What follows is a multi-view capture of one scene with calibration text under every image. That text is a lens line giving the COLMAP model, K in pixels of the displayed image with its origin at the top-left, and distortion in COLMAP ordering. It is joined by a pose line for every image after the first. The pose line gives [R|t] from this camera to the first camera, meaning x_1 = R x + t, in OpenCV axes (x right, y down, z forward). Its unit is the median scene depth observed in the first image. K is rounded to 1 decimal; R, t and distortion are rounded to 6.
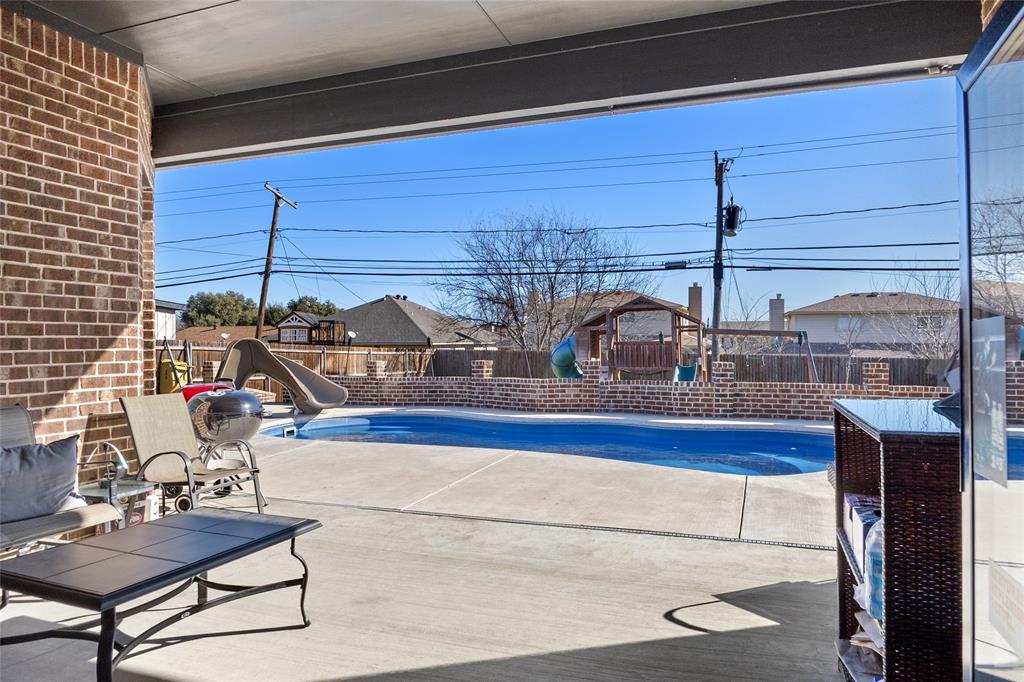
lens RADIAL K [[669.5, 0, 512.4], [0, 669.5, 343.1], [0, 0, 1]] dist [-0.003648, -0.007725]
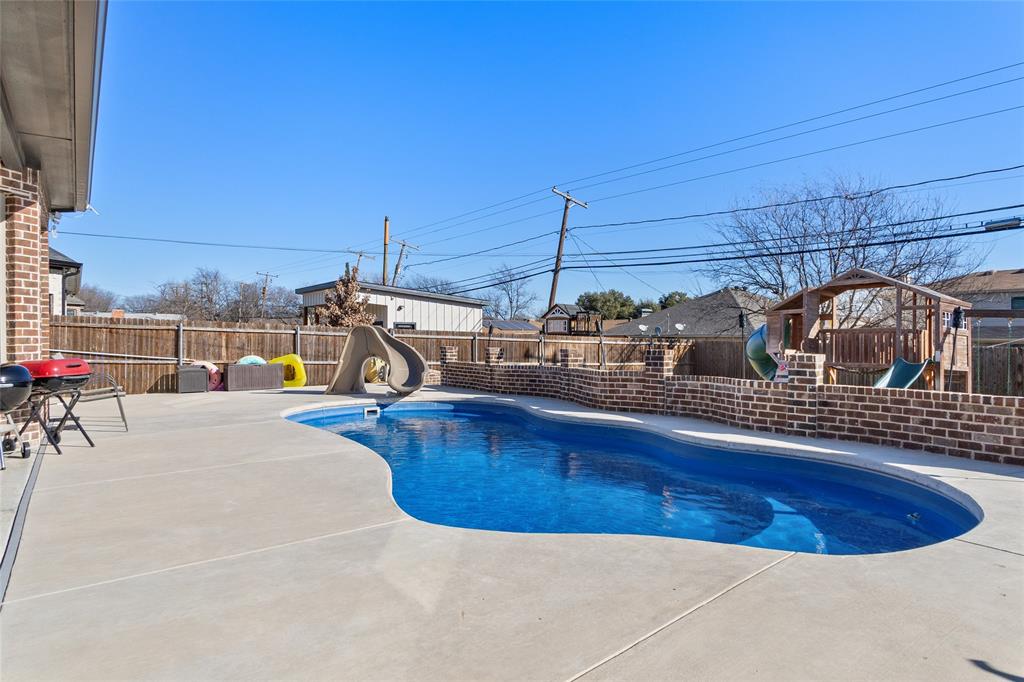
lens RADIAL K [[626.1, 0, 500.8], [0, 626.1, 331.8], [0, 0, 1]] dist [0.005600, 0.001475]
pose [[0.814364, -0.002059, -0.580350, 0.432755], [-0.002247, 0.999975, -0.006702, 0.011197], [0.580350, 0.006762, 0.814339, 0.306413]]
